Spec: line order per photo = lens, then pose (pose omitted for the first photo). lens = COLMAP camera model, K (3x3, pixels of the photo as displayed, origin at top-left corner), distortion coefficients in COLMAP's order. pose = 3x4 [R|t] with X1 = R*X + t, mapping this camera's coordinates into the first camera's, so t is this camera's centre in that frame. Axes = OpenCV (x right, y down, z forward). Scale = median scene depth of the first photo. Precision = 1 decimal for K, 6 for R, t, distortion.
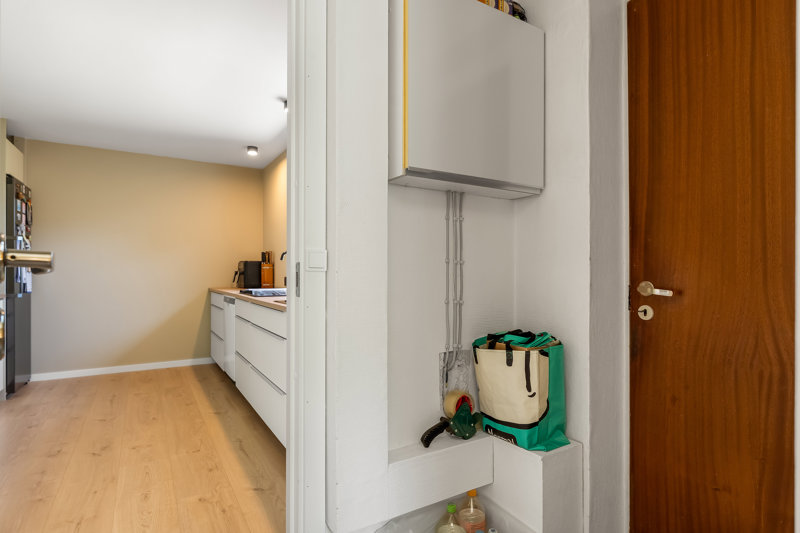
lens RADIAL K [[427.9, 0, 396.8], [0, 427.9, 273.5], [0, 0, 1]] dist [-0.007699, -0.001477]
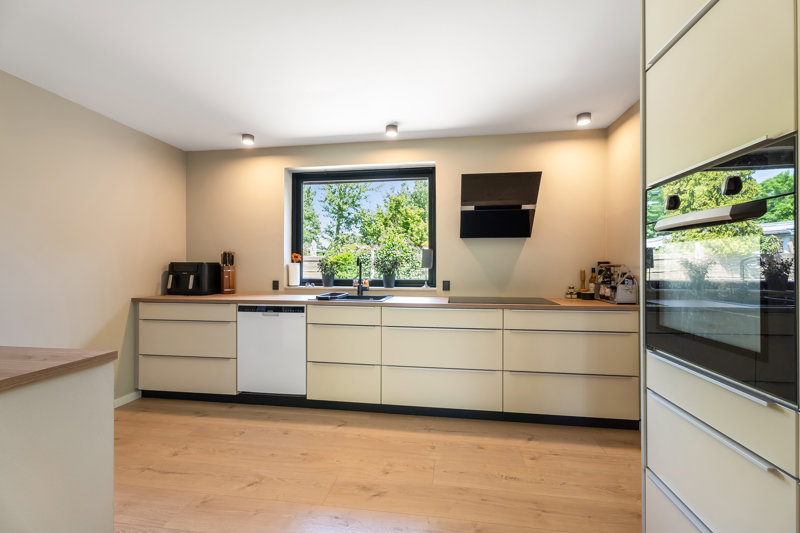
lens RADIAL K [[360.7, 0, 395.3], [0, 360.7, 264.7], [0, 0, 1]] dist [0.012873, 0.000368]
pose [[0.631070, 0.005783, 0.775704, -0.791801], [-0.000679, 0.999976, -0.006903, -0.024366], [-0.775725, 0.003830, 0.631059, 0.315137]]
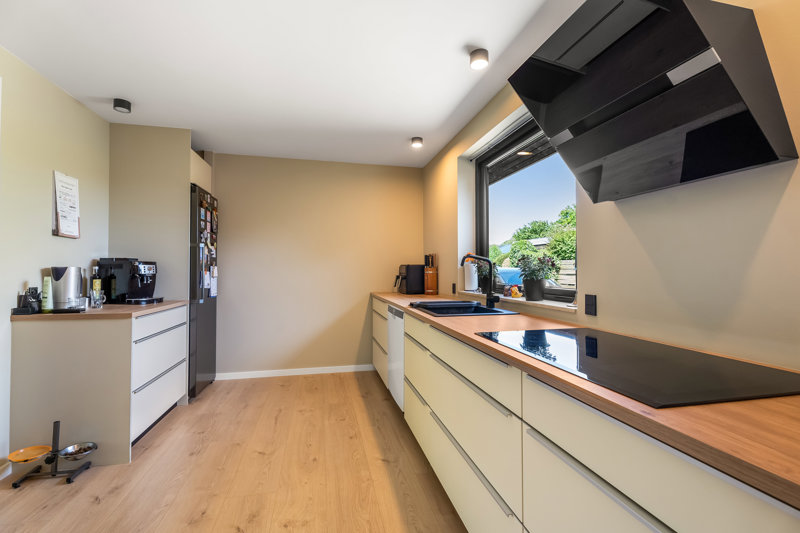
lens RADIAL K [[360.7, 0, 395.3], [0, 360.7, 264.7], [0, 0, 1]] dist [0.012873, 0.000368]
pose [[0.946651, -0.004657, -0.322228, -0.151178], [-0.000154, 0.999889, -0.014903, -0.020925], [0.322262, 0.014158, 0.946545, 0.297166]]
